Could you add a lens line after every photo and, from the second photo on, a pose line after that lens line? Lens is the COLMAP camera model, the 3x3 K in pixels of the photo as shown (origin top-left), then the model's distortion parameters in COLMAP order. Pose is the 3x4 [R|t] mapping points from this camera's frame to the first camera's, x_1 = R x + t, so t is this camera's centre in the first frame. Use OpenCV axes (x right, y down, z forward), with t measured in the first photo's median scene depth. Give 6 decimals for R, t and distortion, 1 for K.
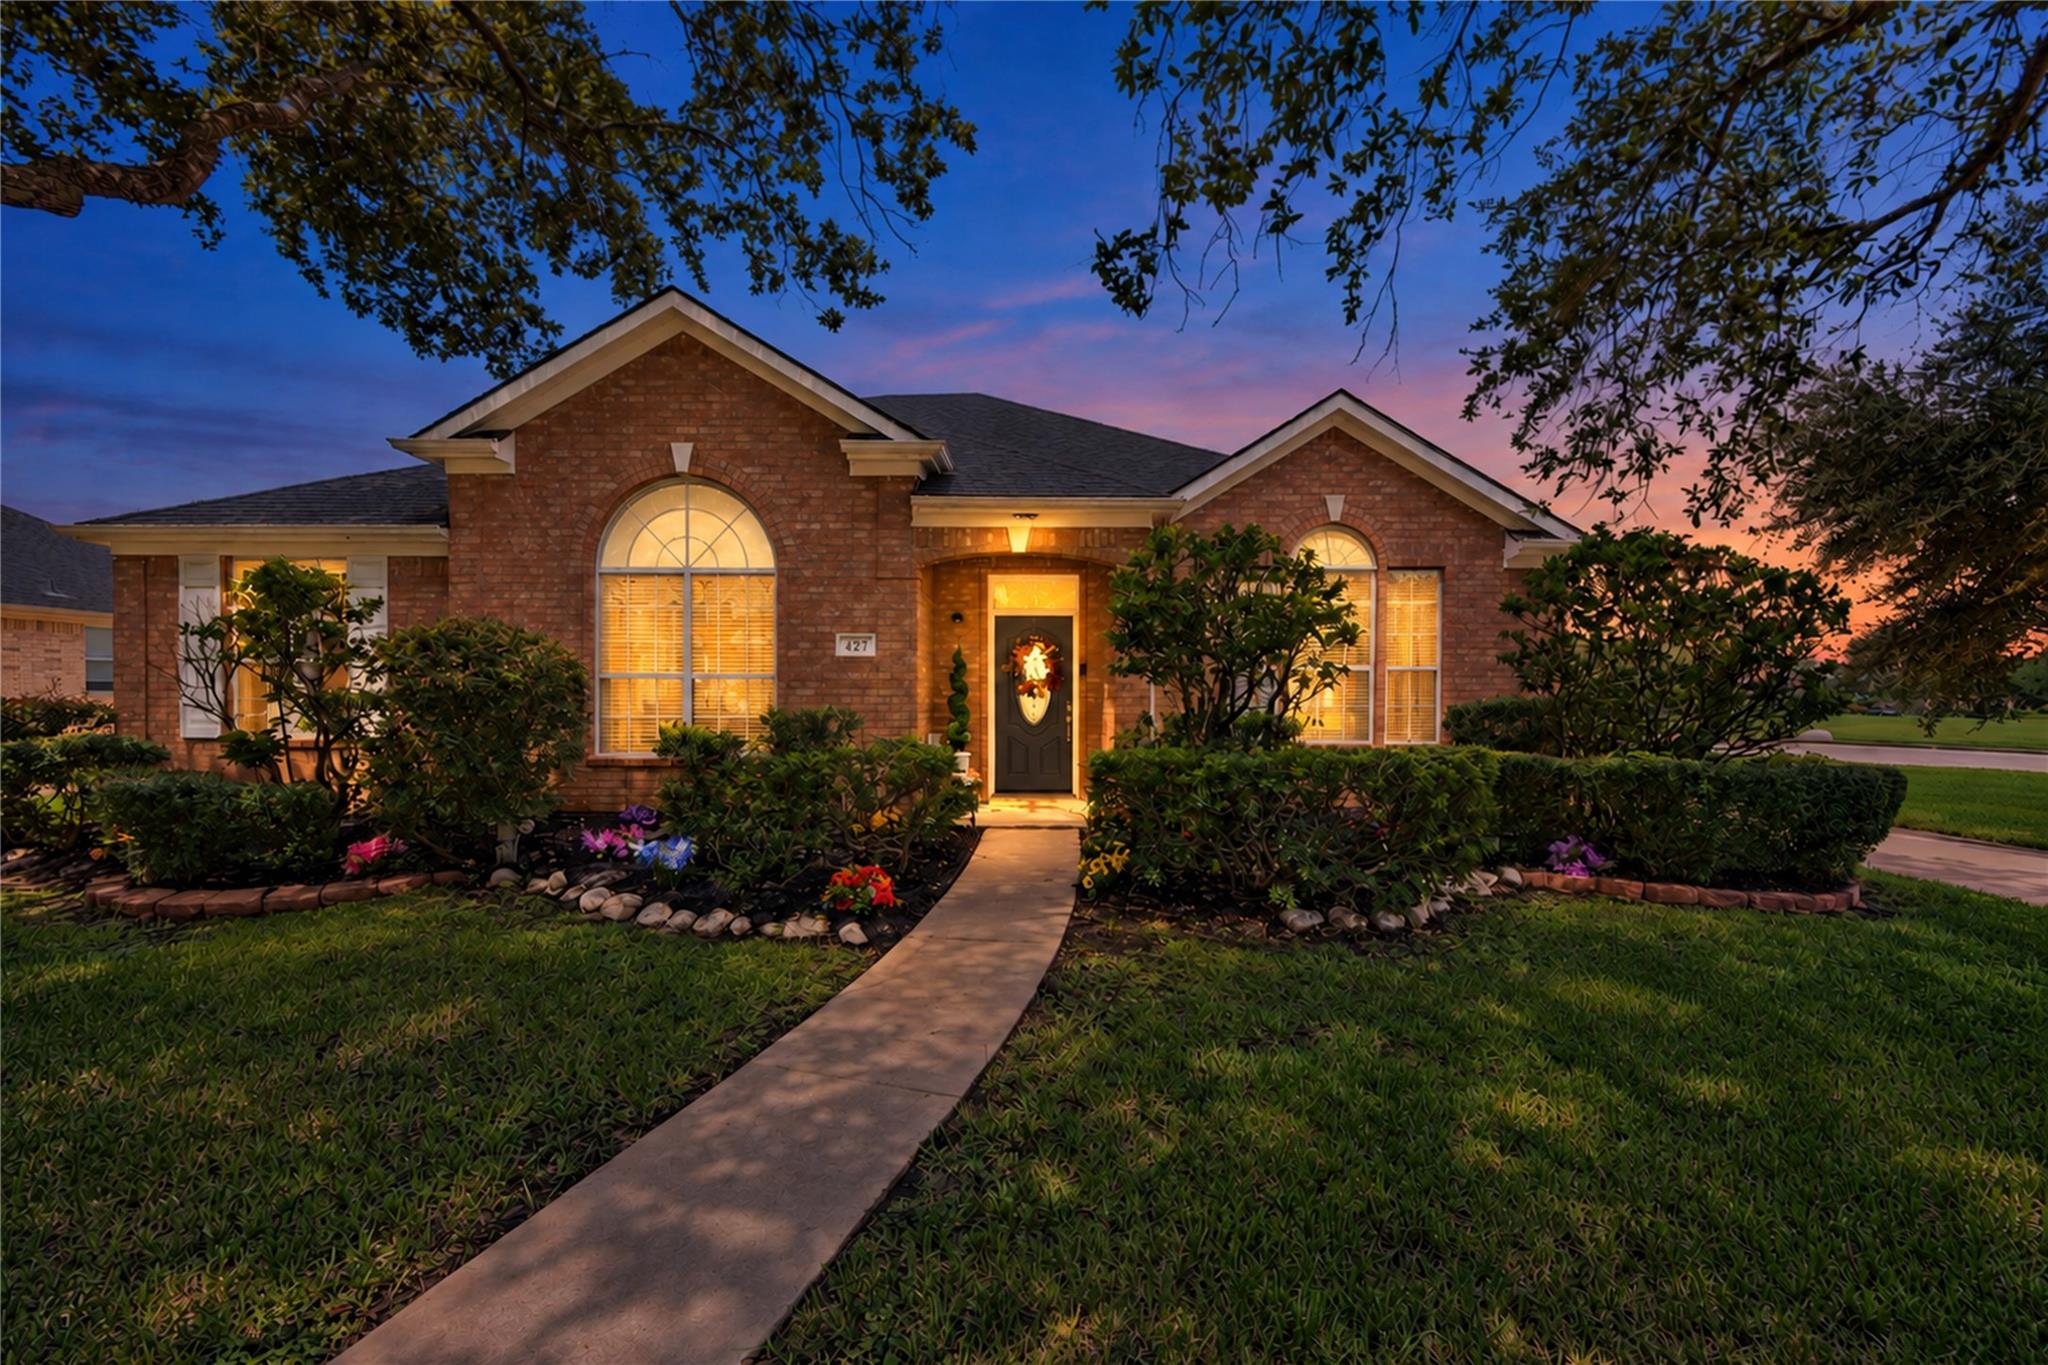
lens RADIAL K [[805.1, 0, 1022.9], [0, 805.1, 696.3], [0, 0, 1]] dist [0.000730, -0.000150]
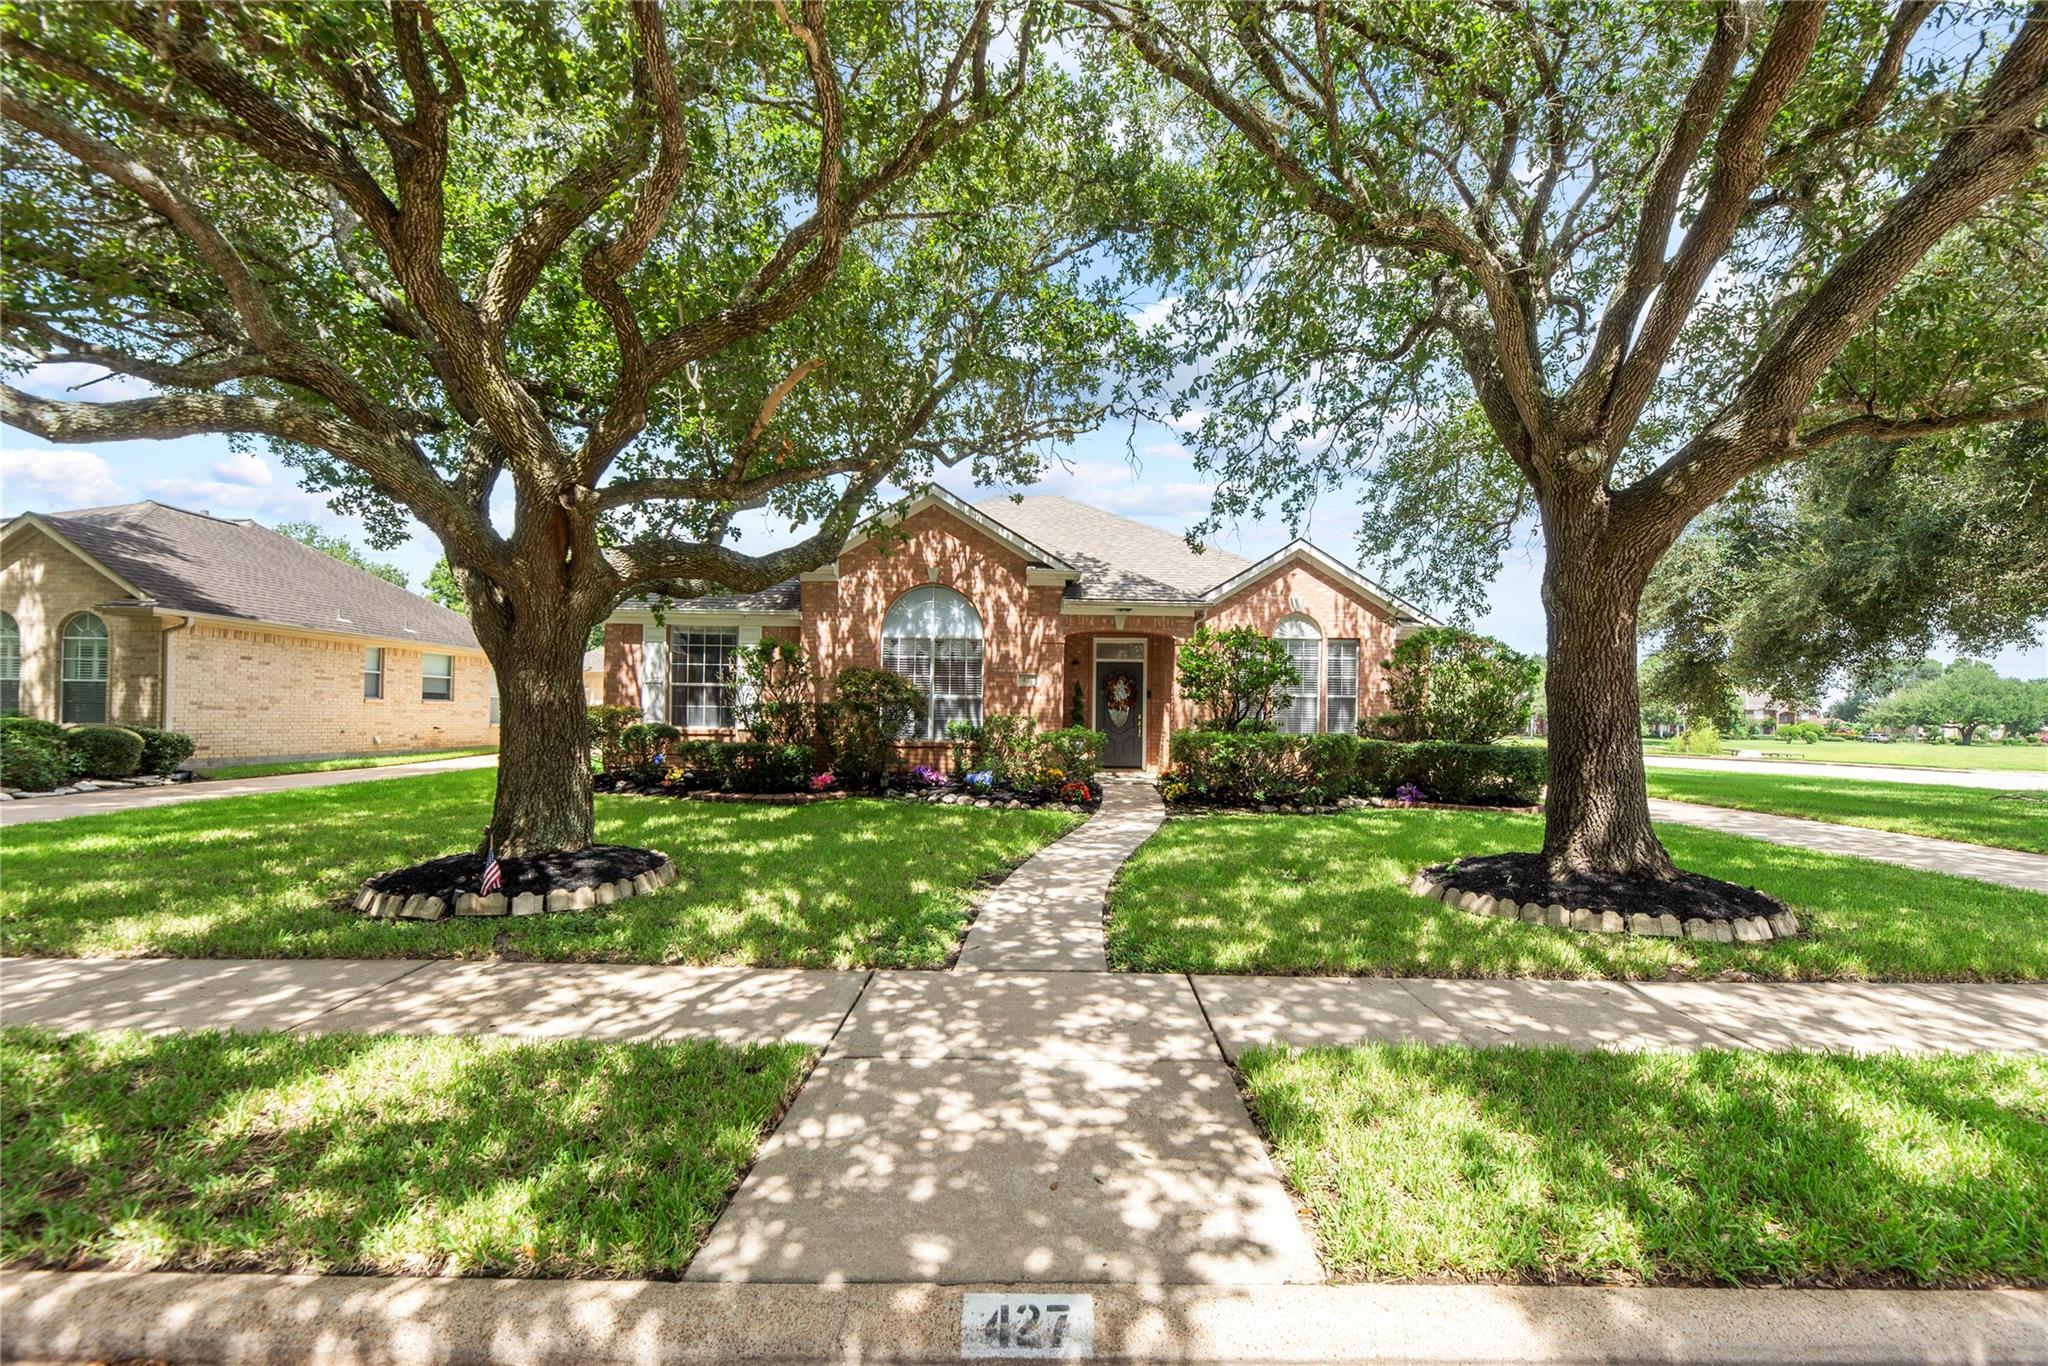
lens RADIAL K [[825.8, 0, 1030.8], [0, 825.8, 691.1], [0, 0, 1]] dist [0.002620, 0.000402]
pose [[0.999880, 0.013468, 0.007643, -0.266663], [-0.013265, 0.999572, -0.026073, 0.011686], [-0.007991, 0.025968, 0.999631, -1.032599]]
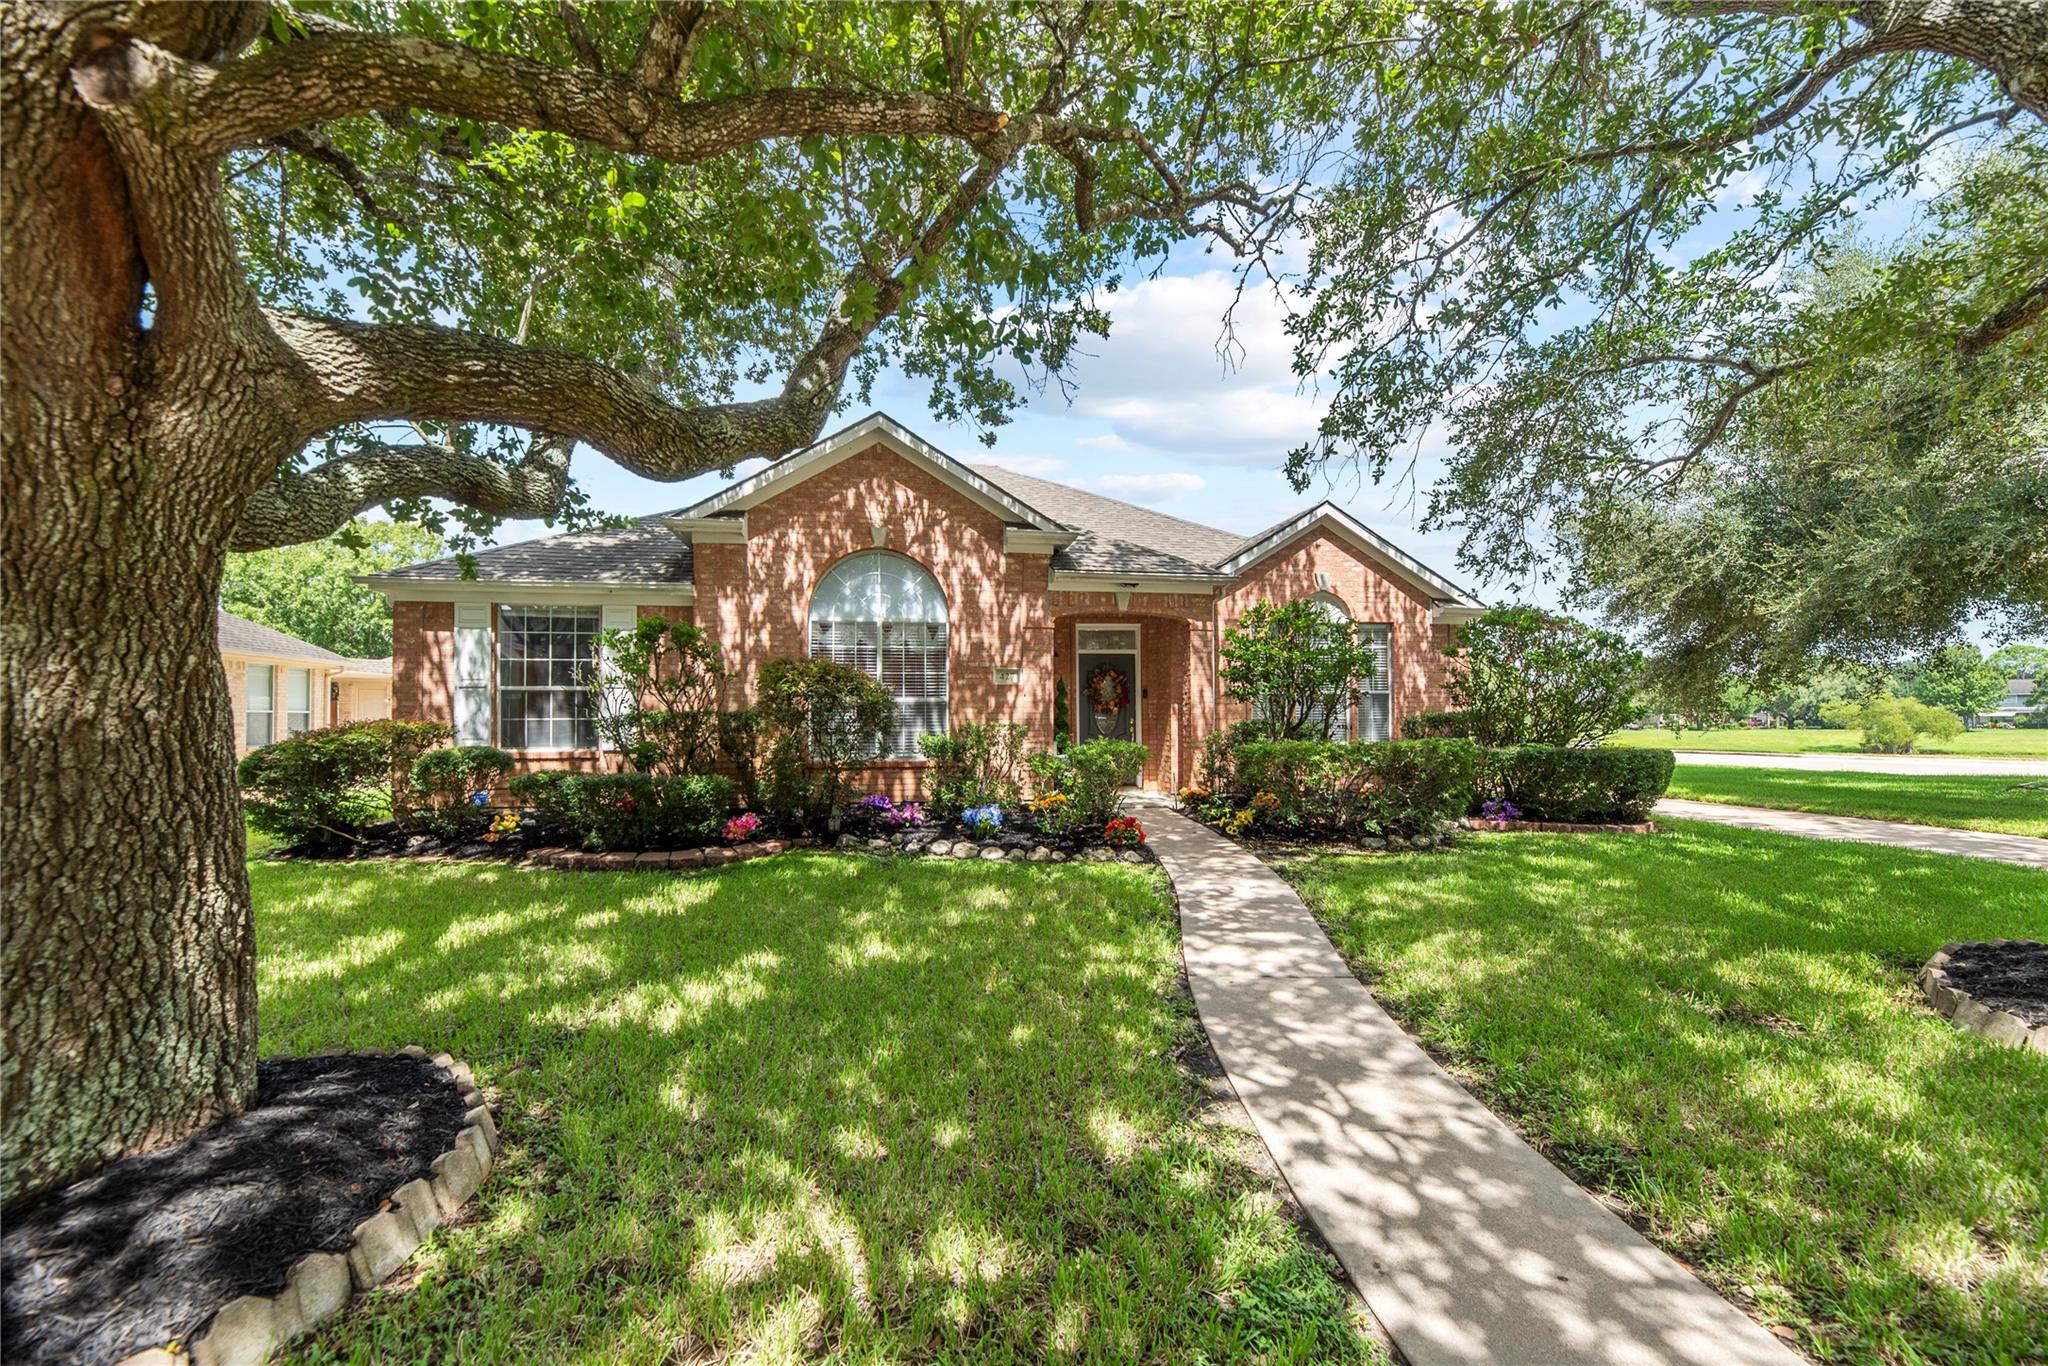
lens RADIAL K [[798.5, 0, 1015.7], [0, 798.5, 691.8], [0, 0, 1]] dist [-0.000218, -0.000057]
pose [[0.986804, -0.001187, 0.161918, -0.513638], [0.006458, 0.999466, -0.032028, 0.008073], [-0.161793, 0.032651, 0.986284, -0.416682]]
